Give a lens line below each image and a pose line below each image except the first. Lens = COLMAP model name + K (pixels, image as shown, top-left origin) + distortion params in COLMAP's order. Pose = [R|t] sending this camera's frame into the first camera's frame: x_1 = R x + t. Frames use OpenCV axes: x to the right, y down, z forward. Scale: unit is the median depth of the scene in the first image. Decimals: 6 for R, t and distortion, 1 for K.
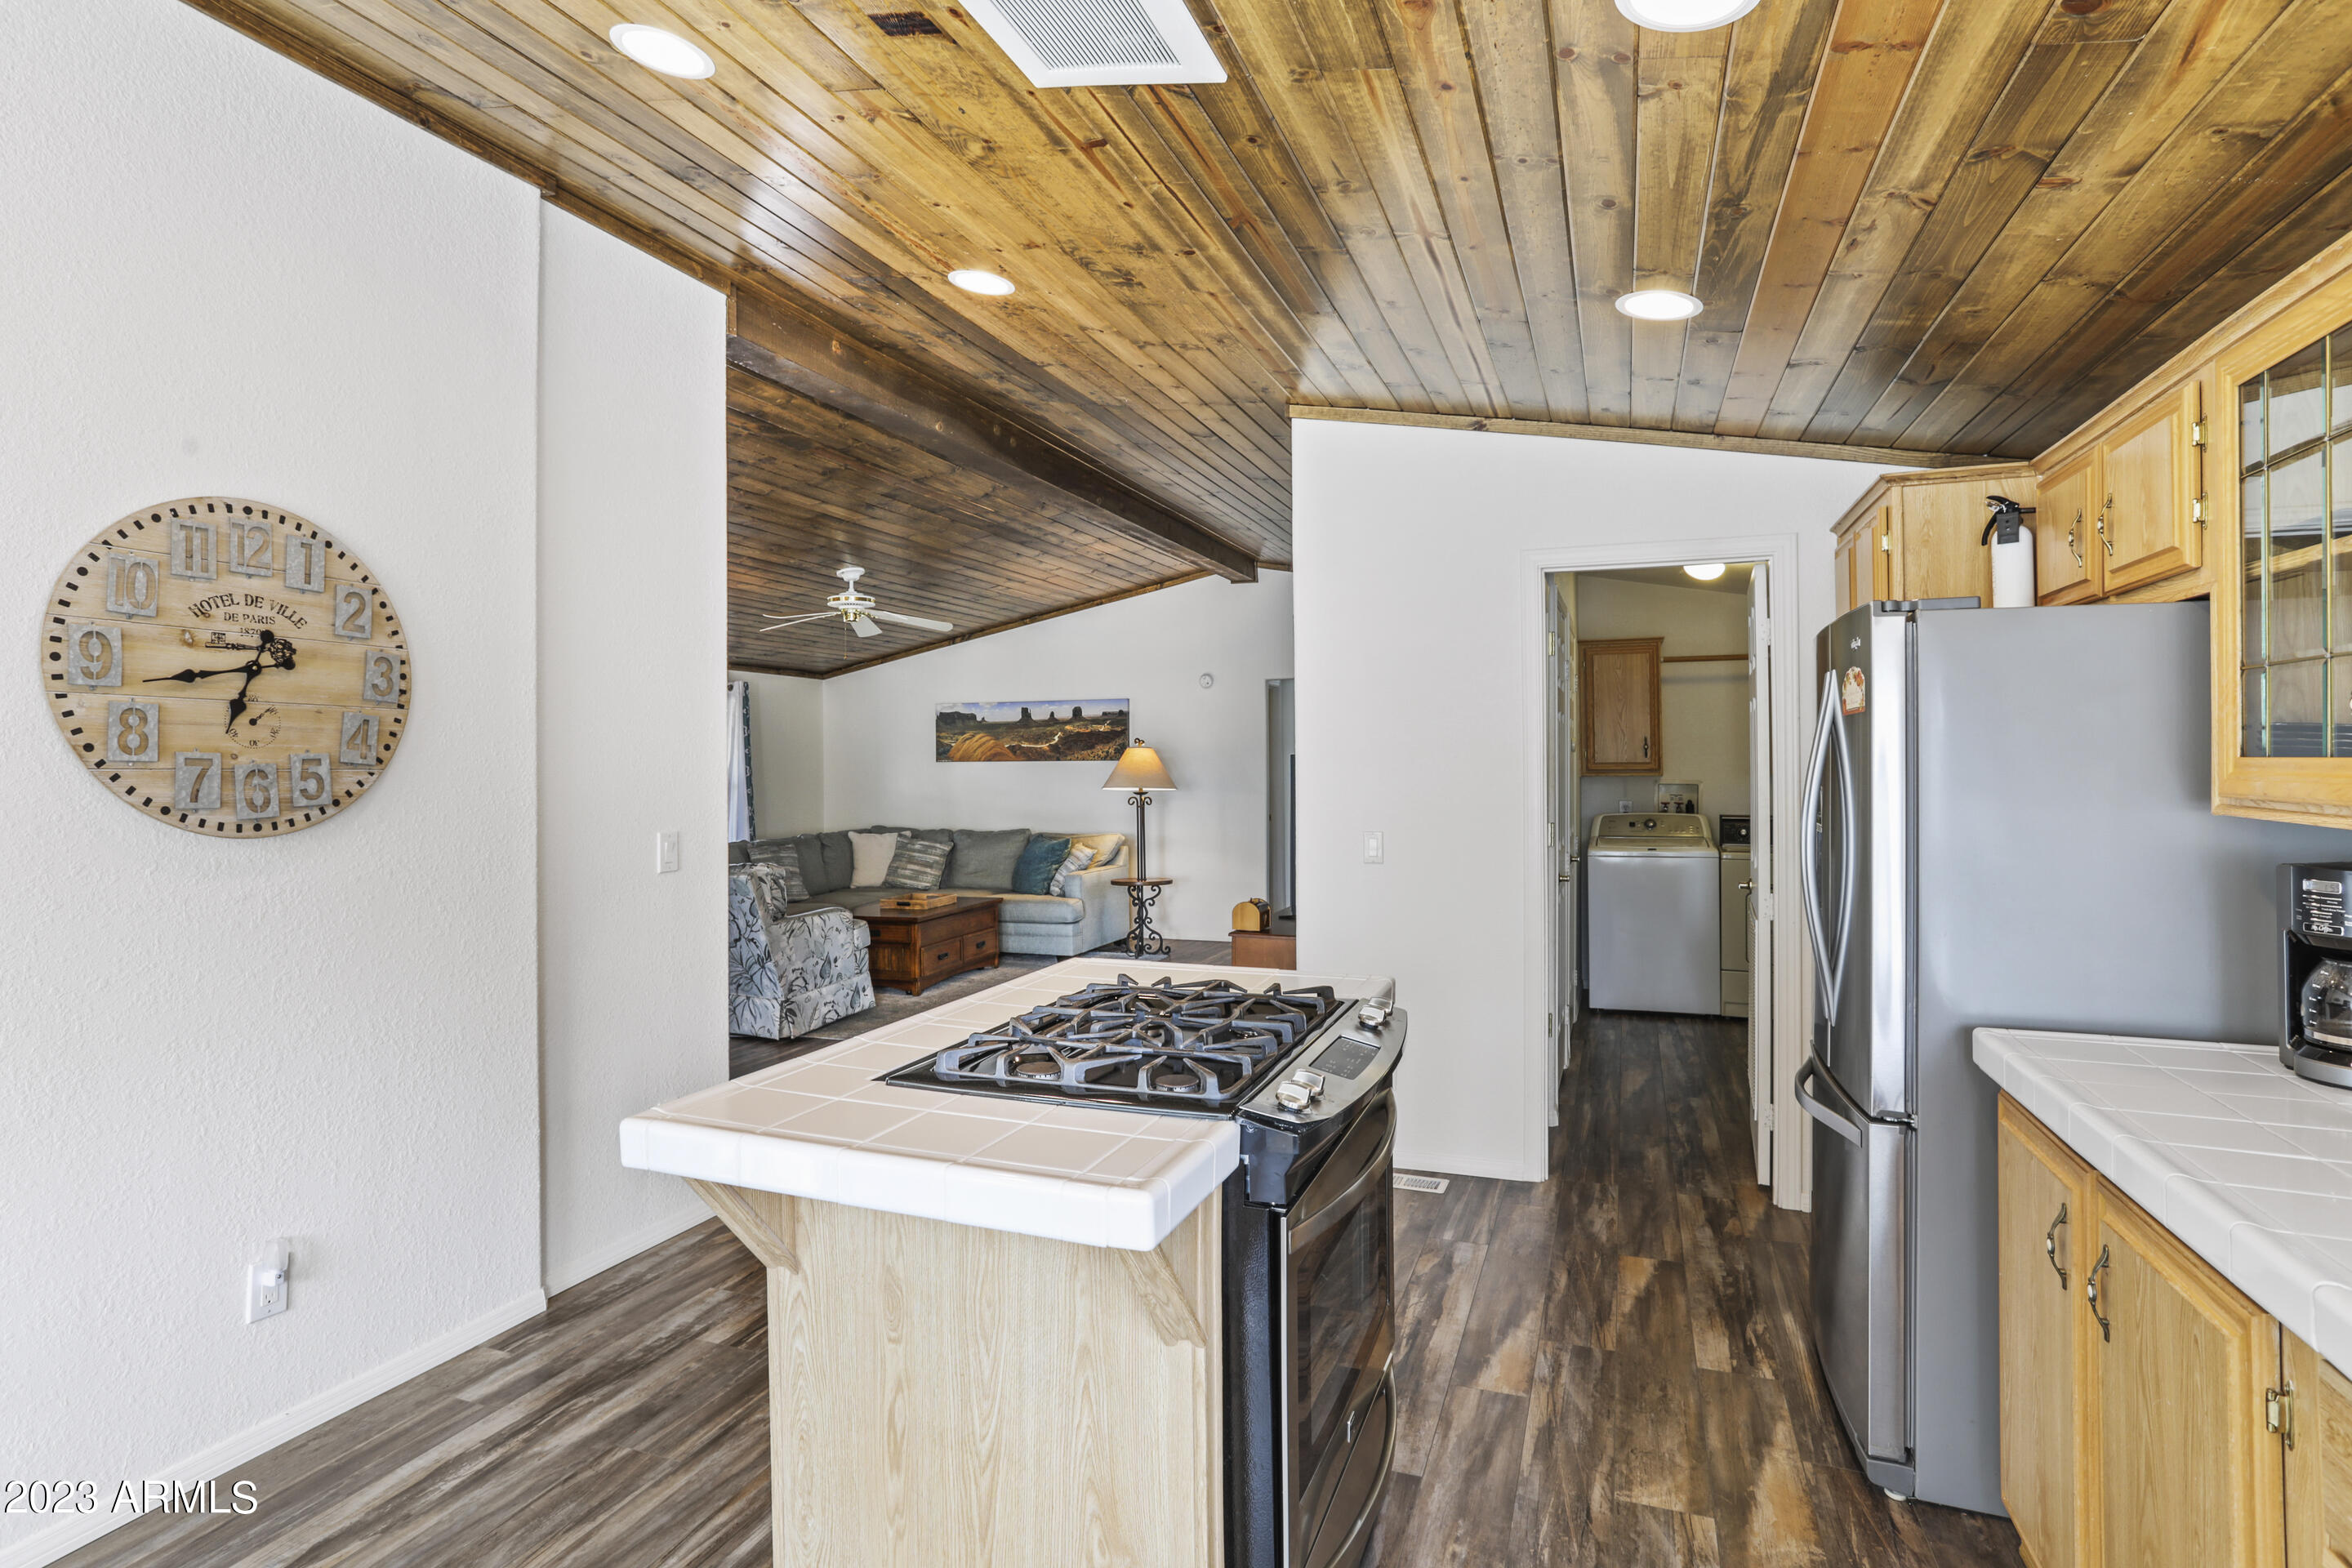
lens RADIAL K [[1142.1, 0, 1183.2], [0, 1142.1, 772.0], [0, 0, 1]] dist [-0.043945, 0.000162]
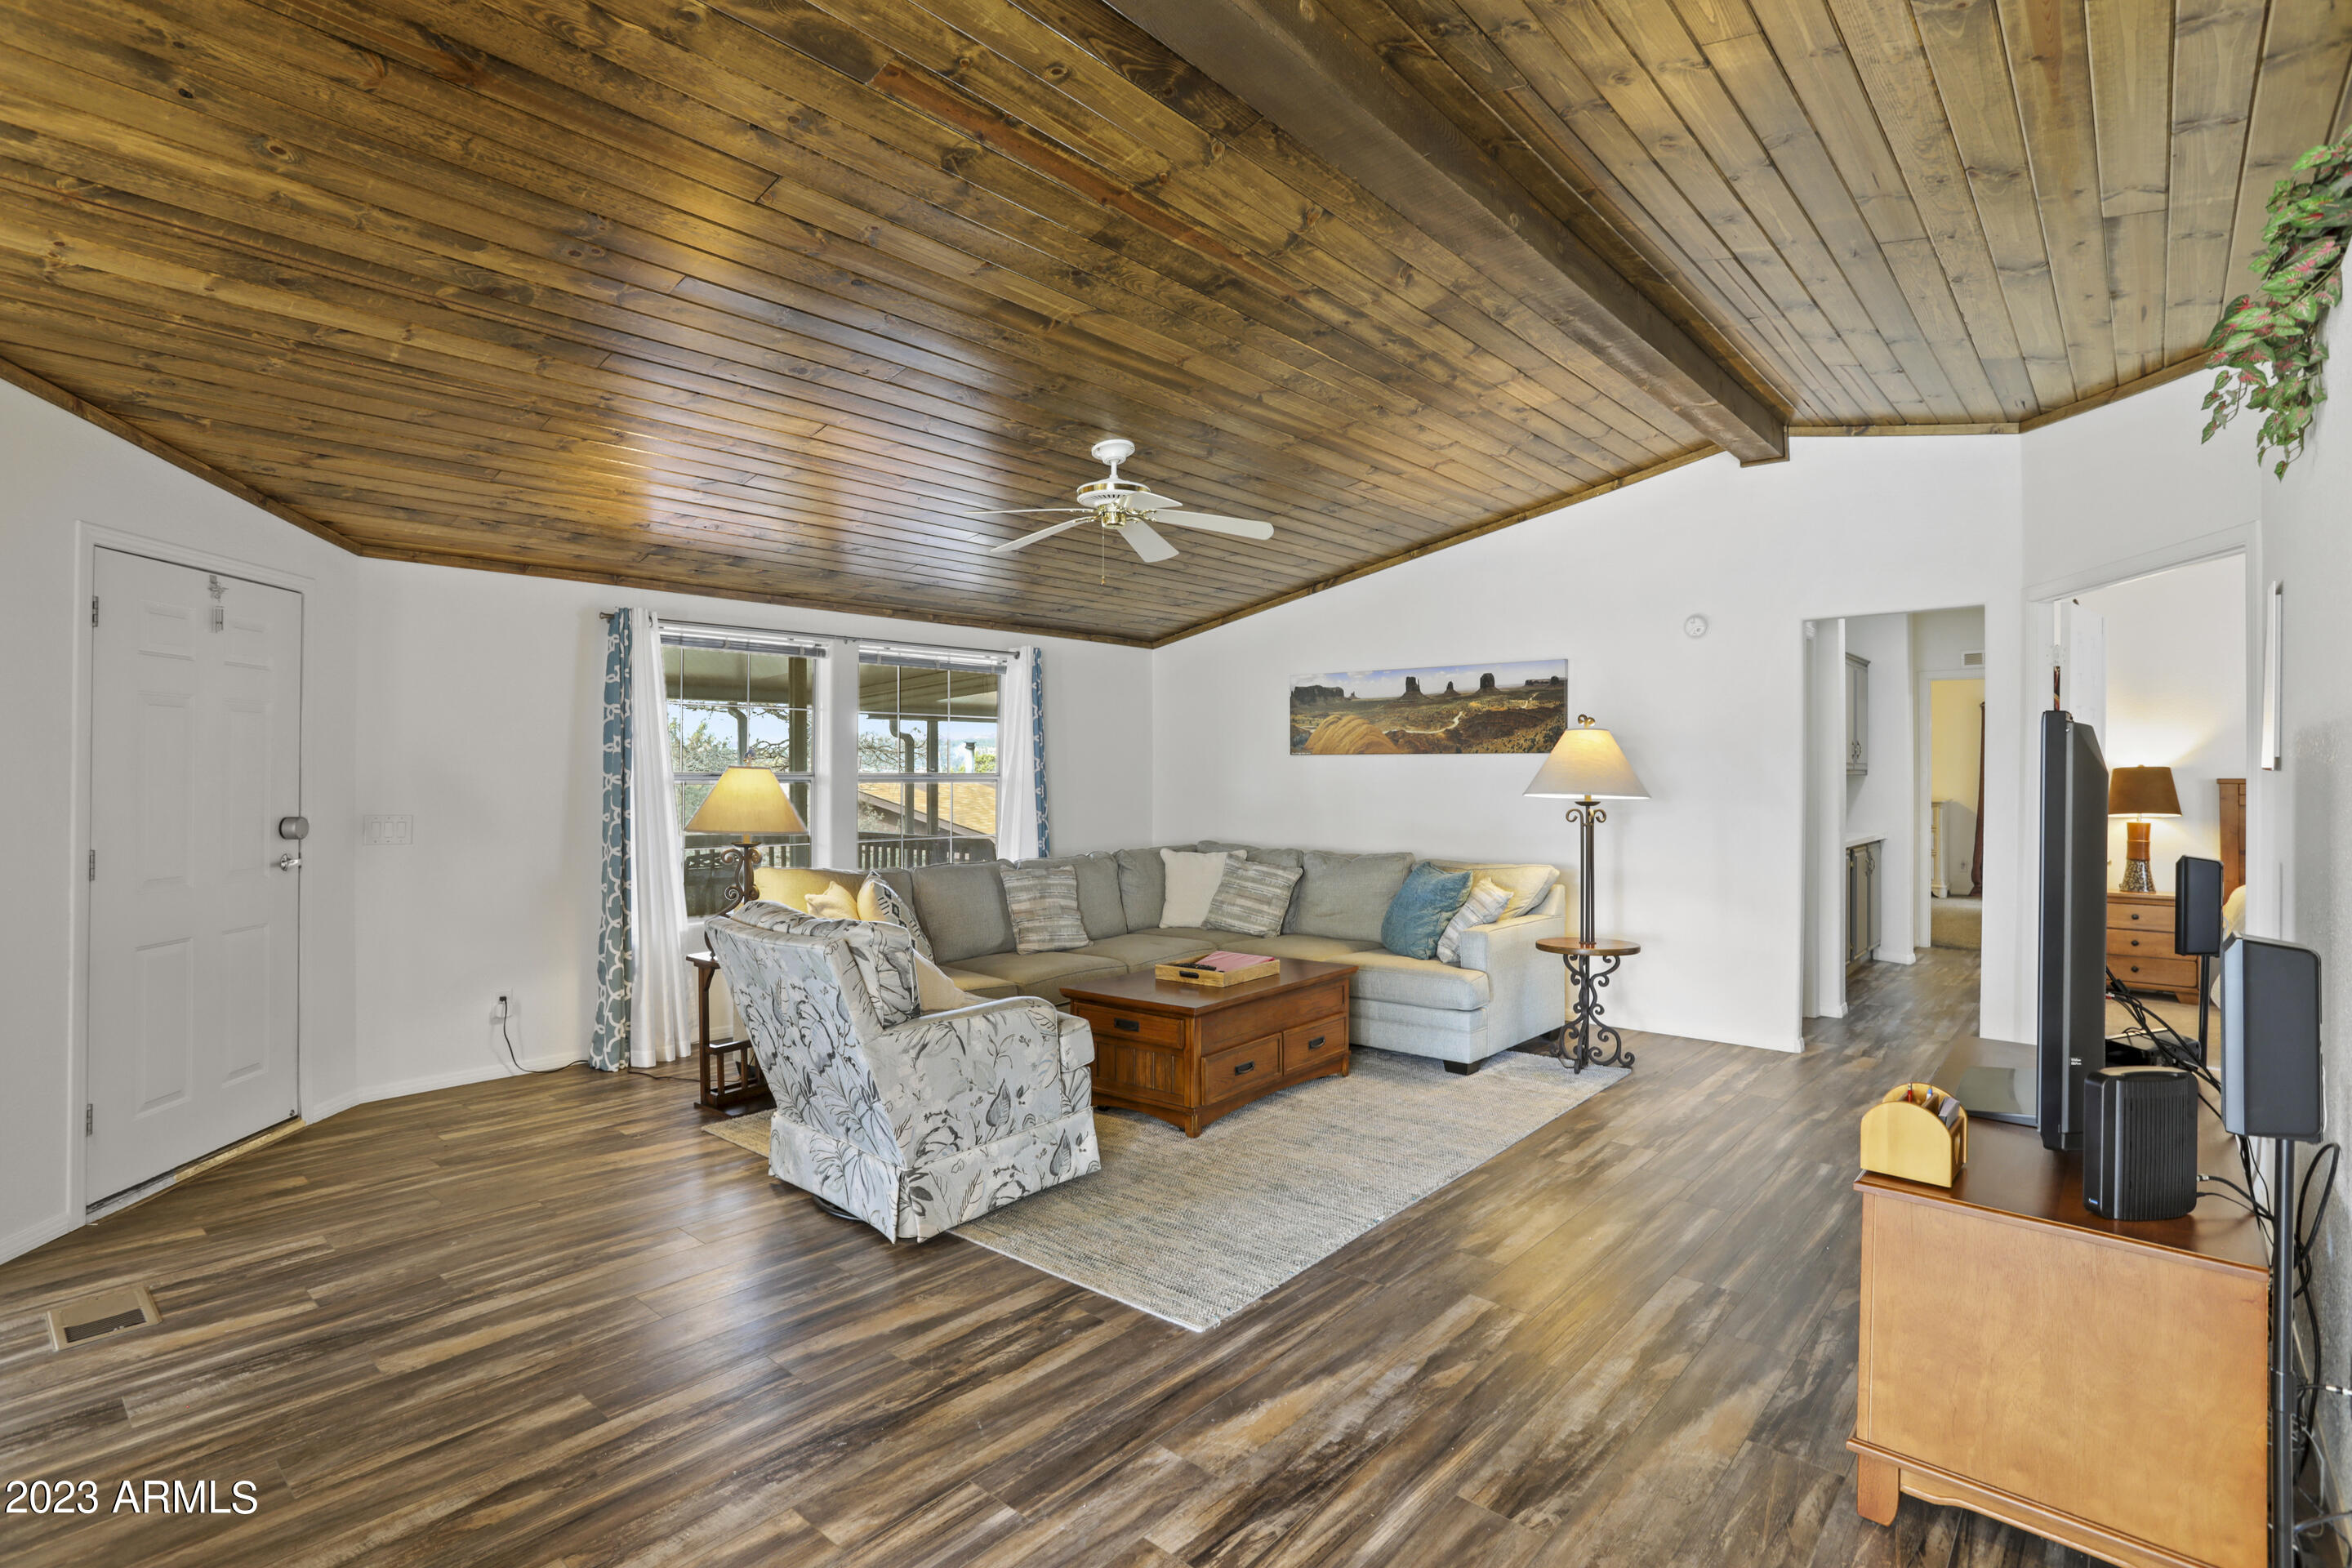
lens RADIAL K [[1142.1, 0, 1183.2], [0, 1142.1, 772.0], [0, 0, 1]] dist [-0.043945, 0.000162]
pose [[0.933066, 0.009226, -0.359587, -0.020362], [-0.010554, 0.999943, -0.001730, 0.004893], [0.359551, 0.005409, 0.933110, 0.344934]]
